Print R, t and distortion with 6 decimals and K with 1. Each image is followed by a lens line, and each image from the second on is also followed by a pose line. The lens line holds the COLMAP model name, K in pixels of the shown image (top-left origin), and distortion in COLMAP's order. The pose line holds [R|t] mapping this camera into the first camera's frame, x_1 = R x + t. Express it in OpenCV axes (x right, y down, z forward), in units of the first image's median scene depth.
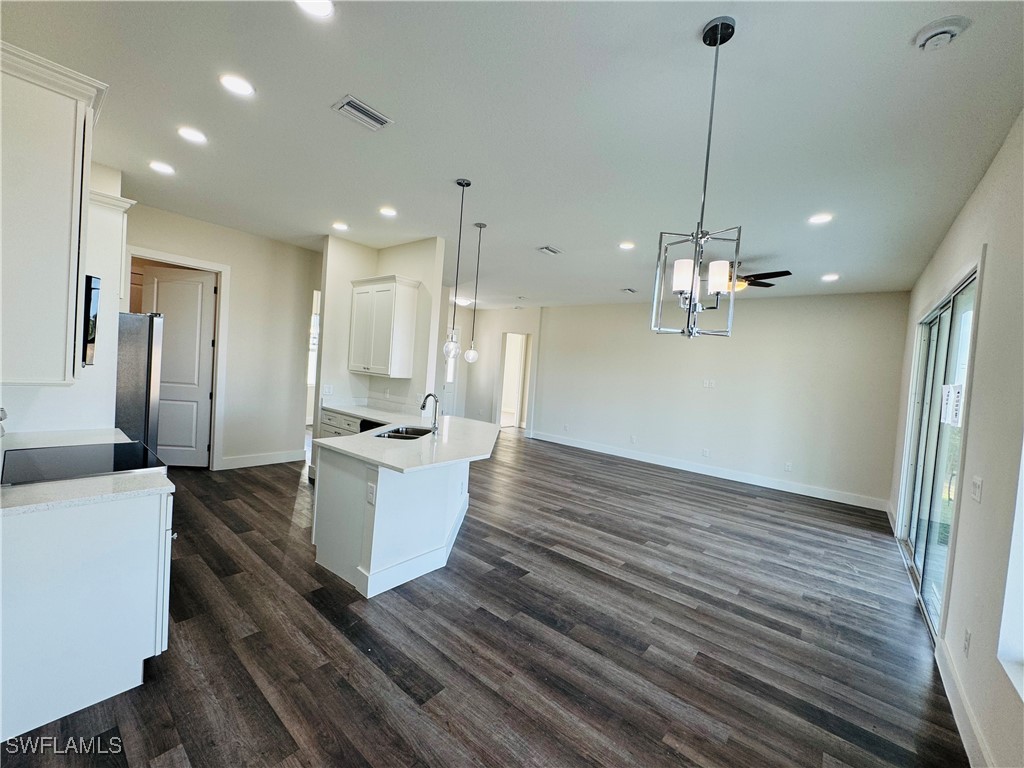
lens RADIAL K [[409.3, 0, 512.5], [0, 409.3, 383.9], [0, 0, 1]] dist [-0.004305, 0.000050]
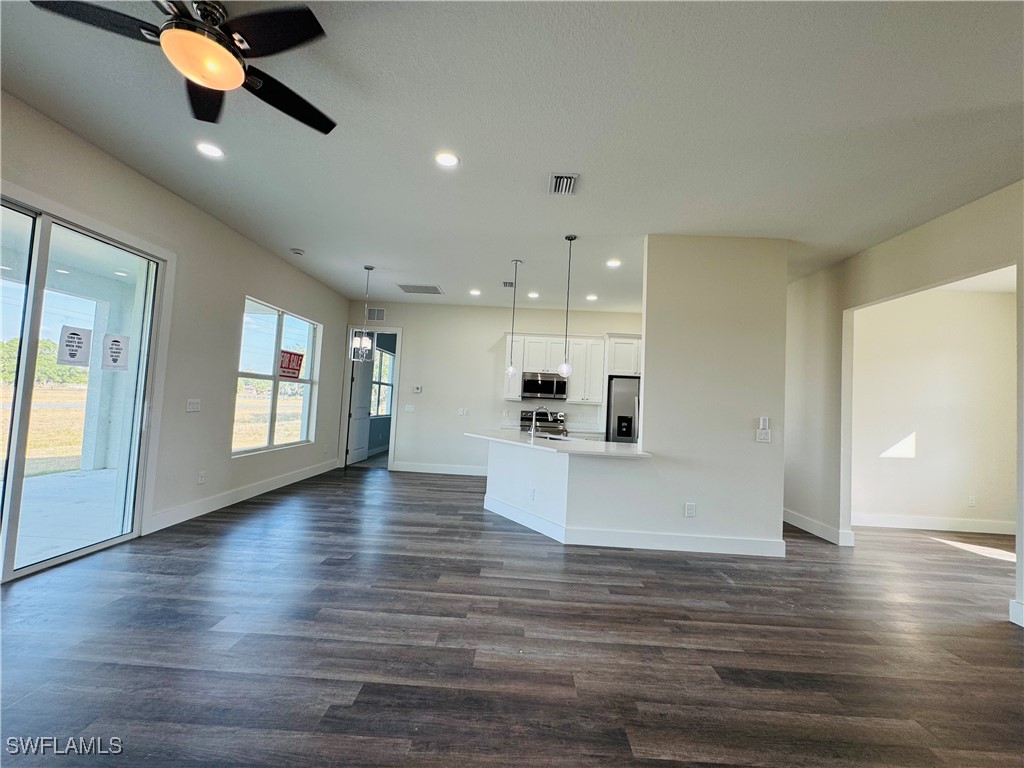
lens RADIAL K [[409.3, 0, 511.7], [0, 409.3, 384.0], [0, 0, 1]] dist [-0.004305, 0.000050]
pose [[-0.780234, -0.145745, -0.608270, 0.683656], [-0.133795, 0.988854, -0.065315, 0.050182], [0.611010, 0.030422, -0.791038, 2.005893]]
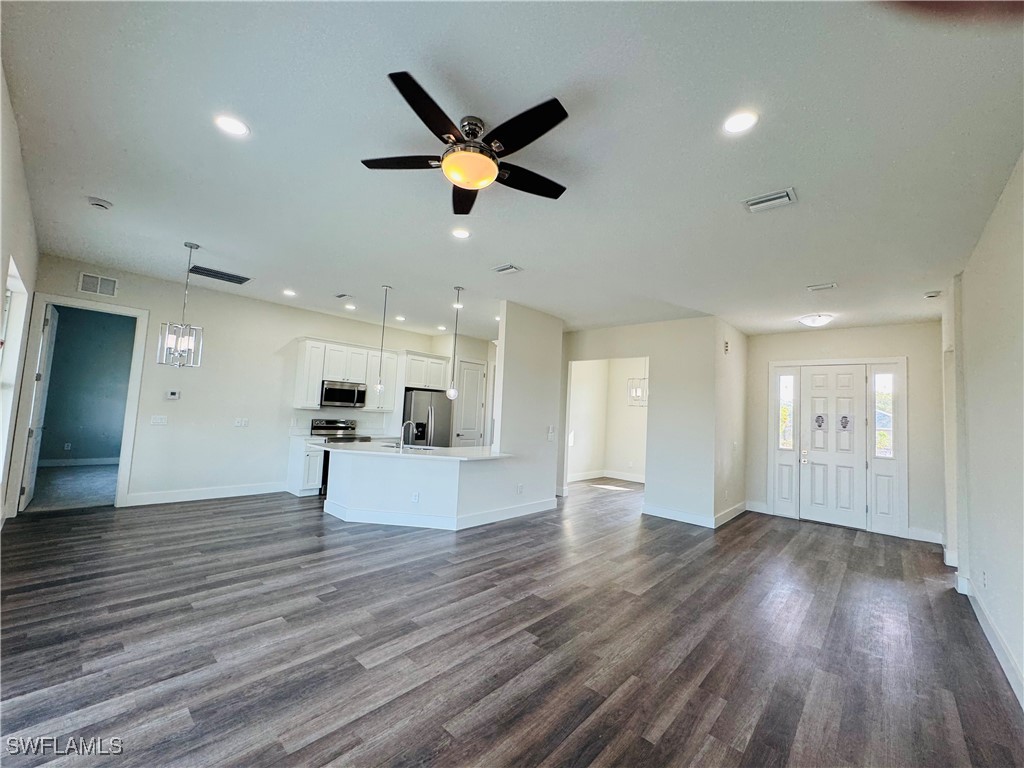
lens RADIAL K [[409.3, 0, 511.7], [0, 409.3, 383.4], [0, 0, 1]] dist [-0.004305, 0.000050]
pose [[-0.048321, -0.150701, -0.987398, 1.288162], [-0.091537, 0.985061, -0.145864, 0.072130], [0.994629, 0.083335, -0.061394, 1.483924]]
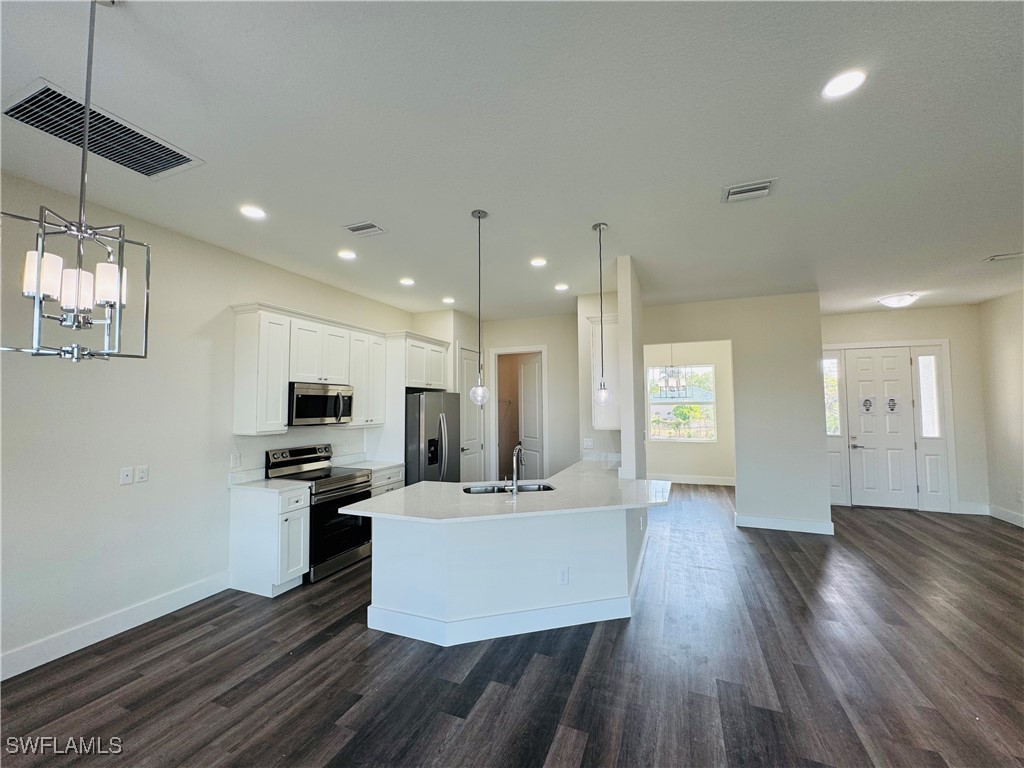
lens RADIAL K [[409.3, 0, 512.4], [0, 409.3, 383.4], [0, 0, 1]] dist [-0.004305, 0.000050]
pose [[0.295154, -0.132031, -0.946283, 0.661564], [-0.005558, 0.990152, -0.139886, 0.013880], [0.955433, 0.046547, 0.291514, 0.746018]]
